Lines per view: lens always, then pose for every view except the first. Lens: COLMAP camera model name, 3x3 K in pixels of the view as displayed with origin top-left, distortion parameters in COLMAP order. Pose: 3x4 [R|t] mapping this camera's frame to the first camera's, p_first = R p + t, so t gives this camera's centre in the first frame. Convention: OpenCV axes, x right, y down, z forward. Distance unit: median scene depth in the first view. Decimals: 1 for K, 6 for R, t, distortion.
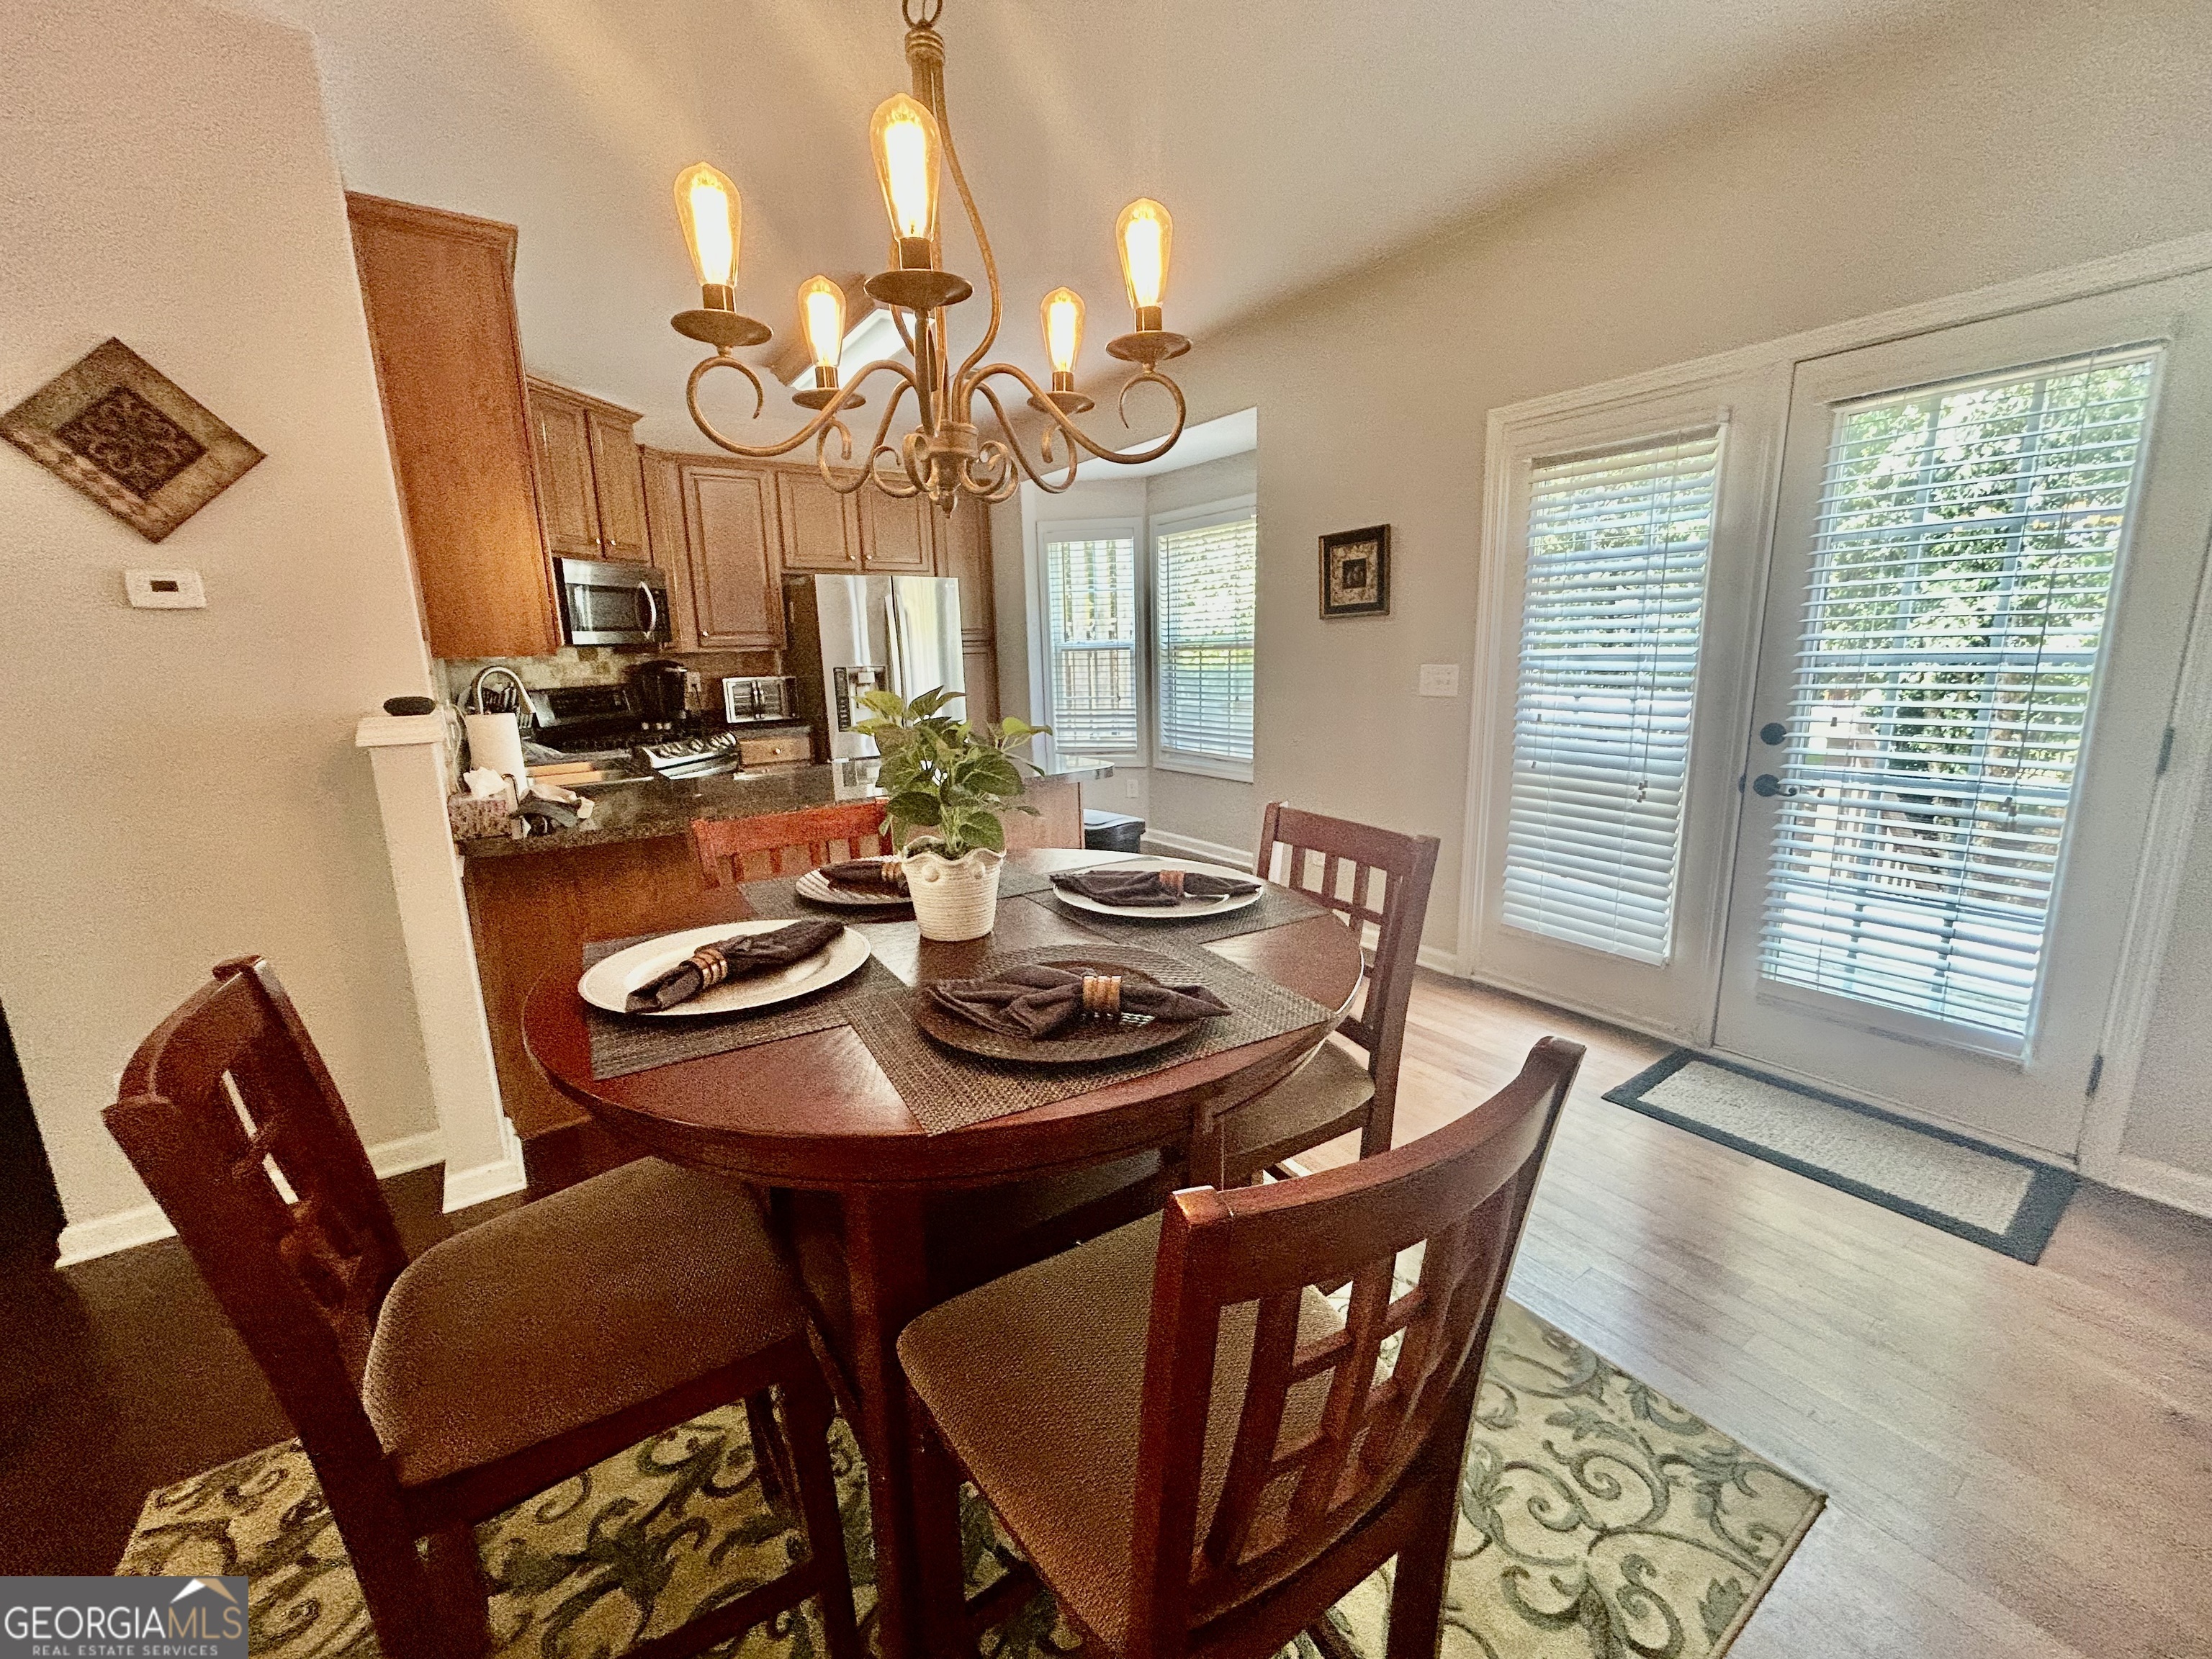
lens RADIAL K [[891.8, 0, 1104.6], [0, 891.8, 832.2], [0, 0, 1]] dist [0.000092, -0.000249]
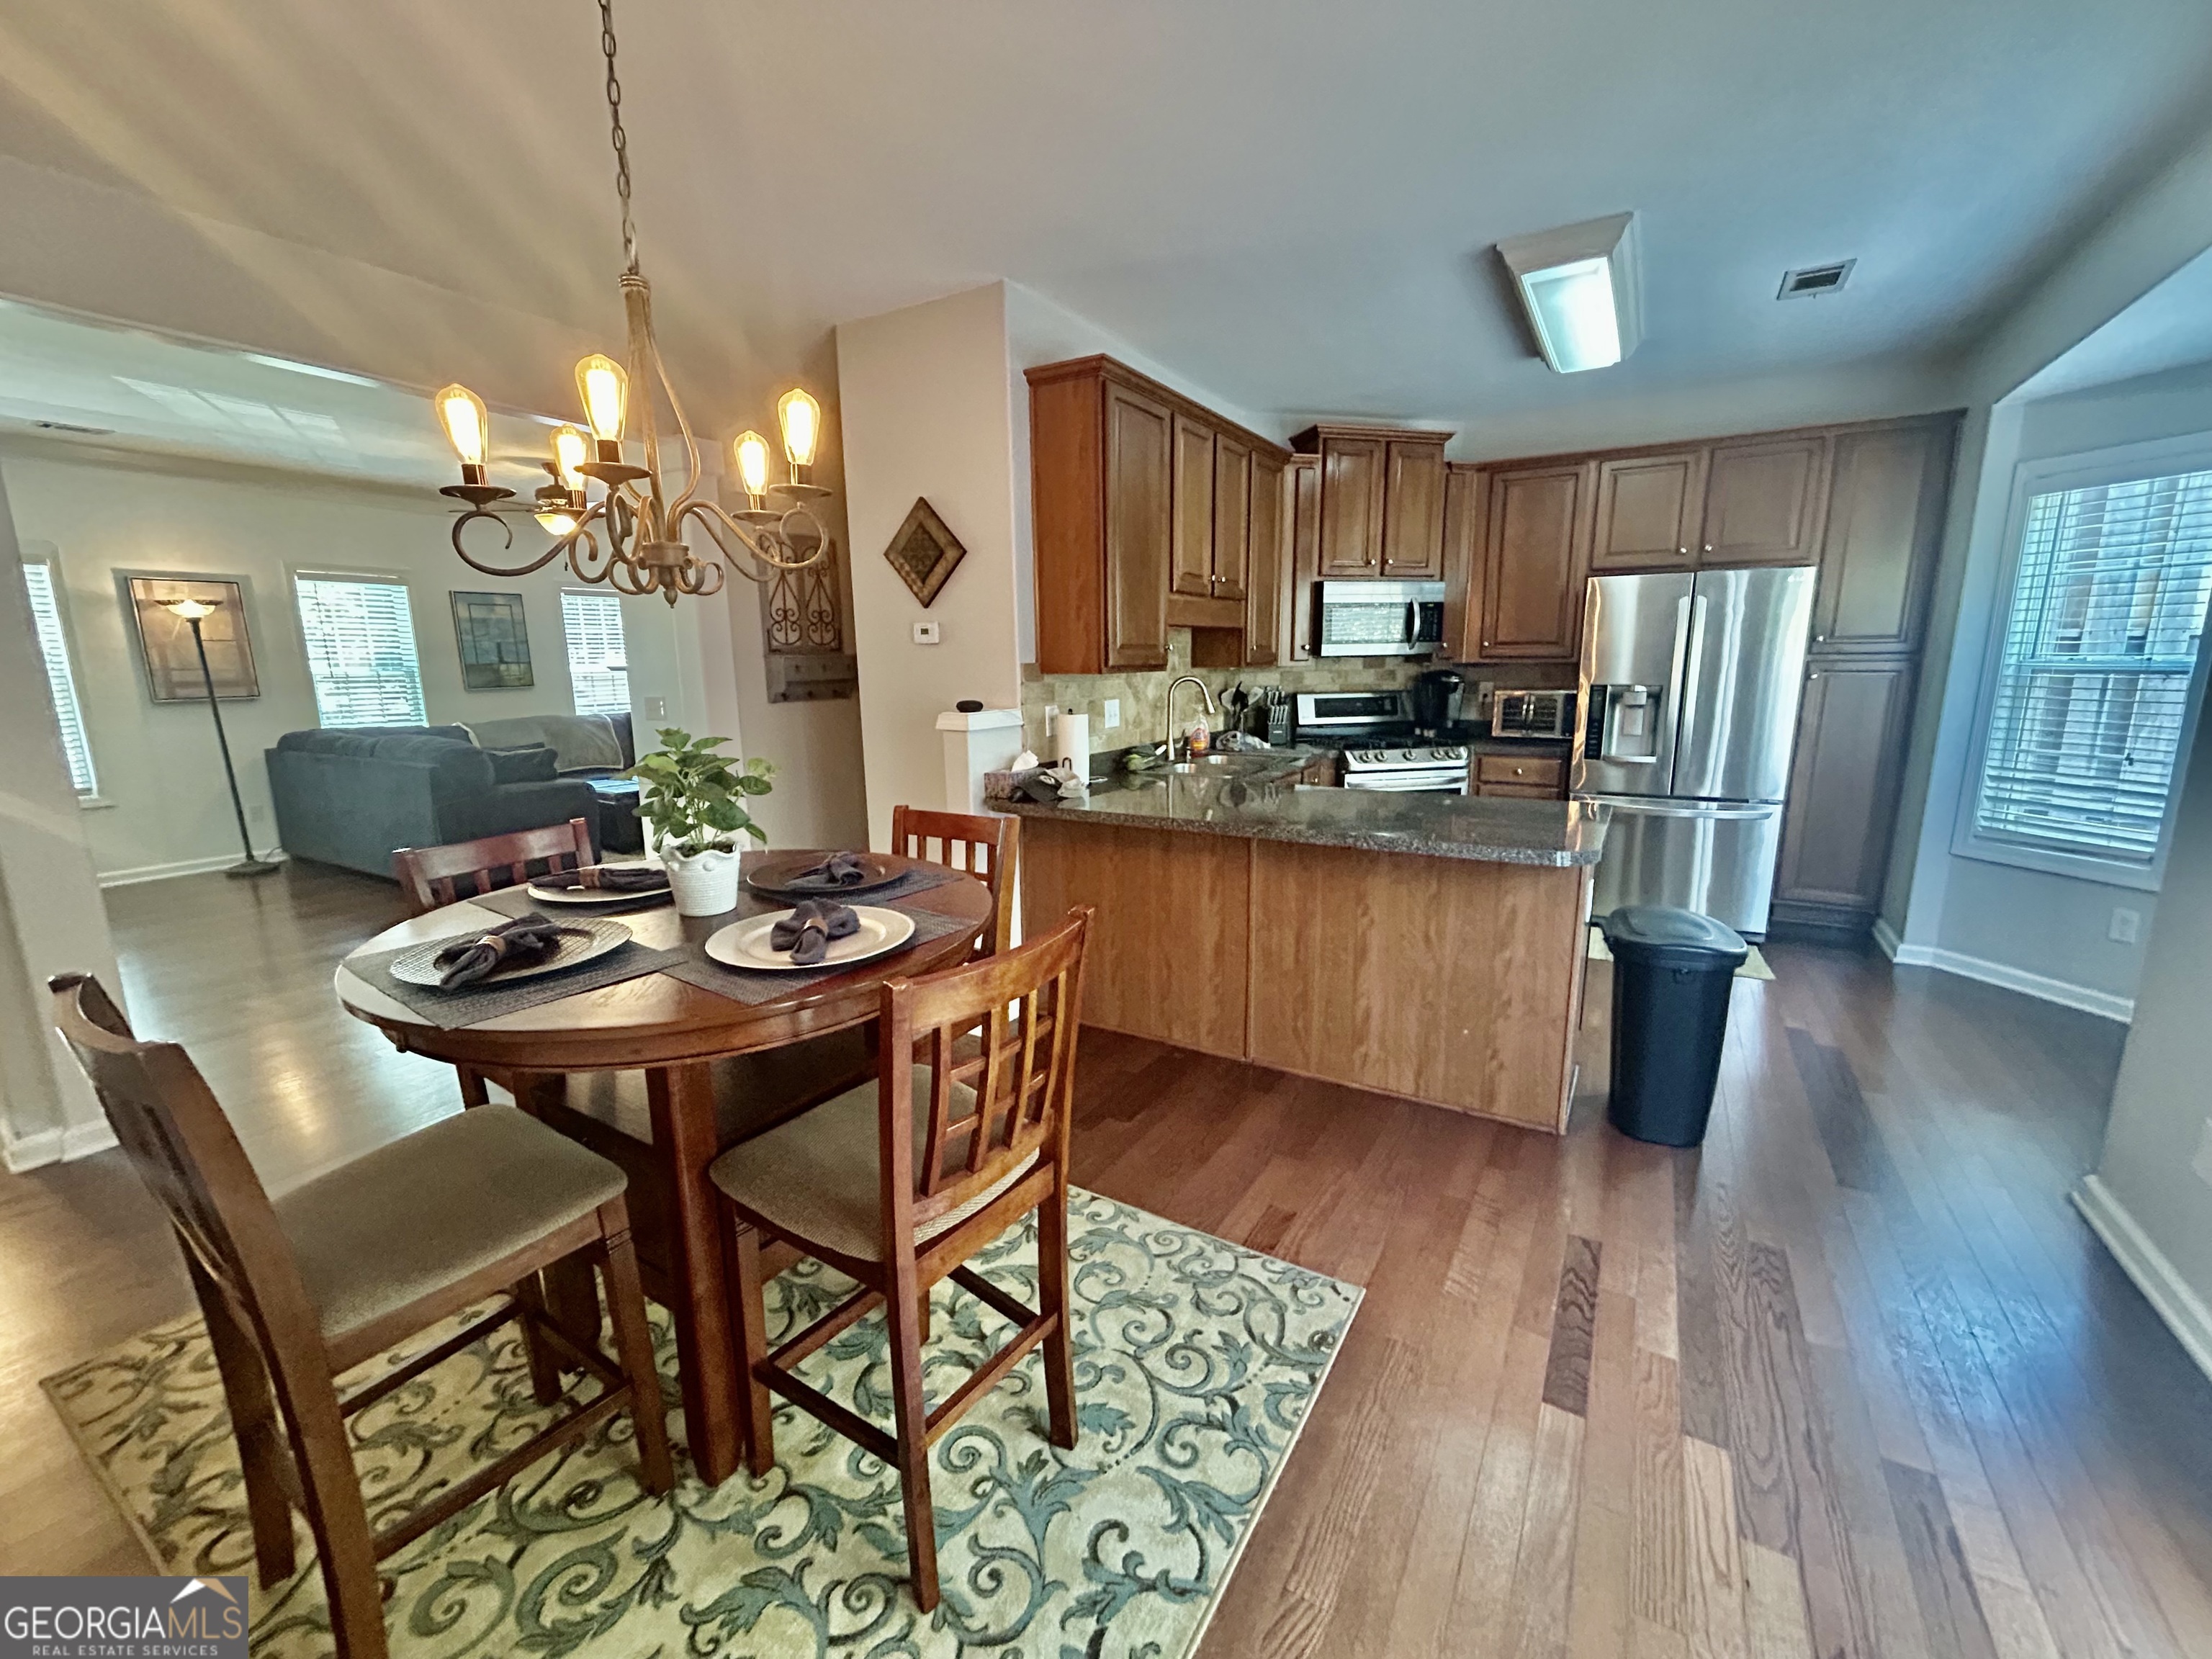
lens RADIAL K [[891.8, 0, 1104.6], [0, 891.8, 832.2], [0, 0, 1]] dist [0.000092, -0.000249]
pose [[0.408130, 0.197187, -0.891374, 0.743002], [-0.187240, 0.973718, 0.129672, -0.173054], [0.893516, 0.113978, 0.434325, 0.556186]]
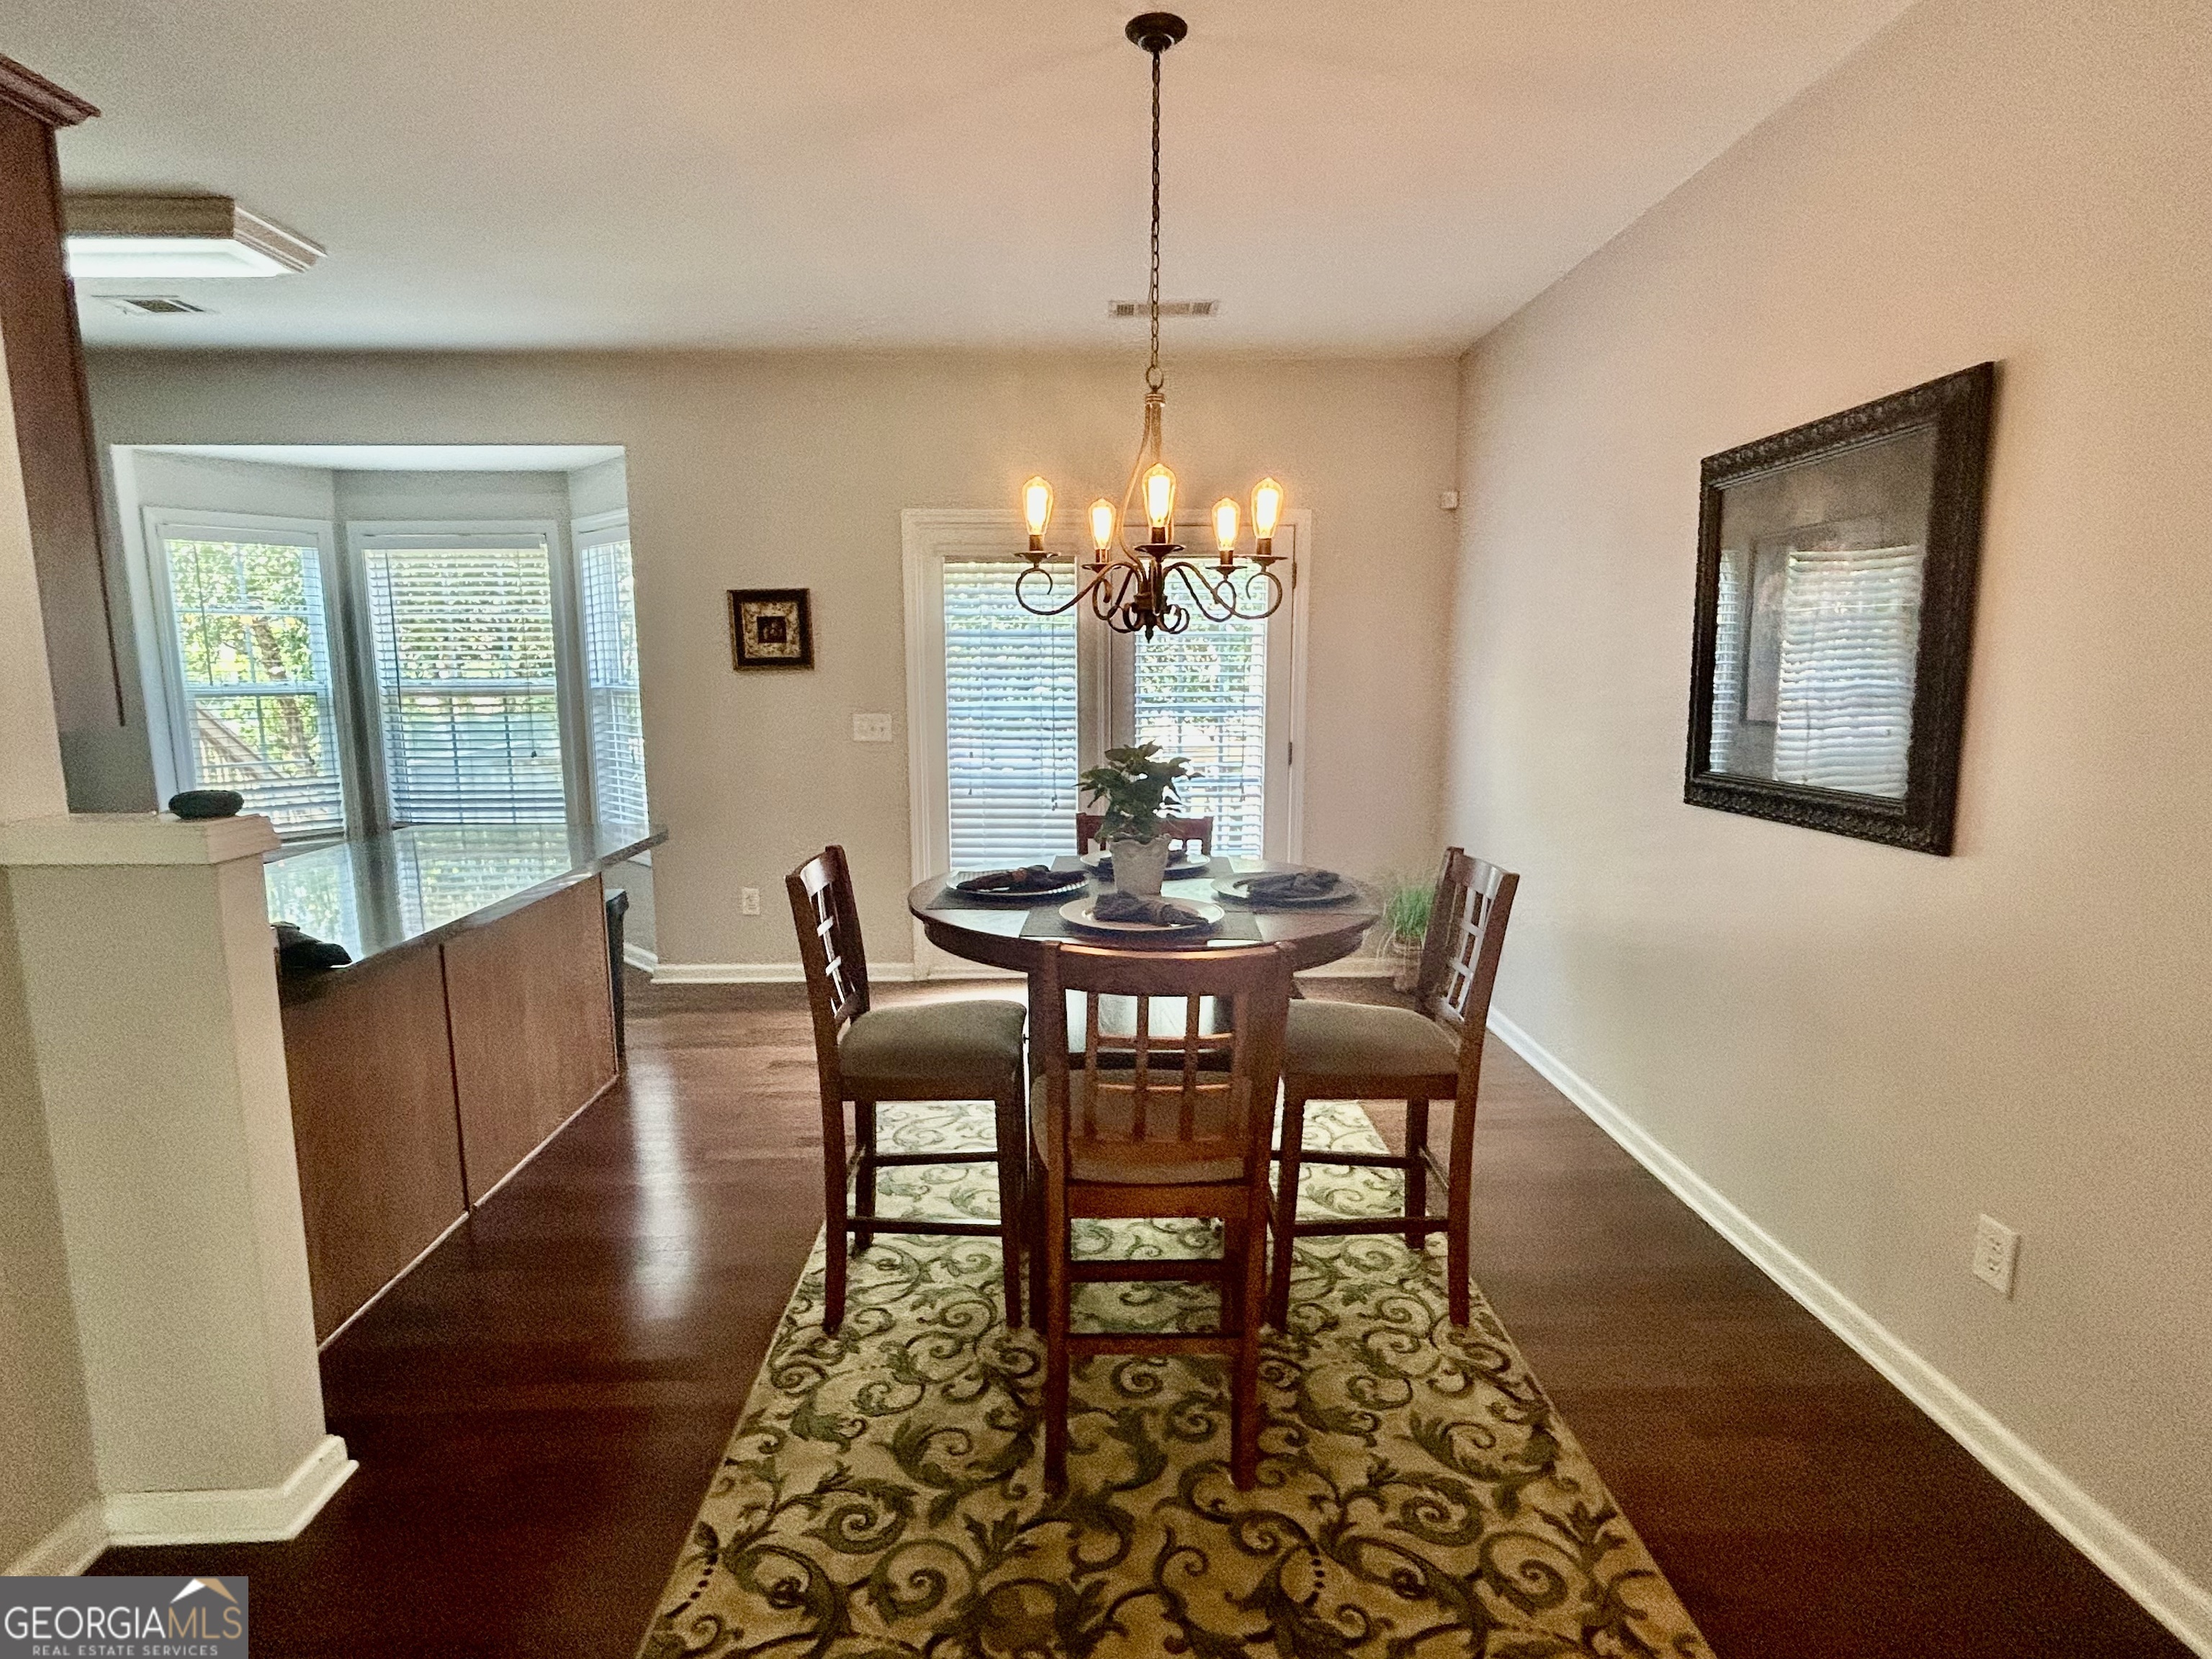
lens RADIAL K [[1129.3, 0, 1096.4], [0, 1129.3, 834.8], [0, 0, 1]] dist [-0.018190, 0.013029]
pose [[0.554220, -0.104642, 0.825766, -1.113525], [0.159341, 0.987057, 0.018138, -0.024748], [-0.816976, 0.121526, 0.563720, -0.056285]]
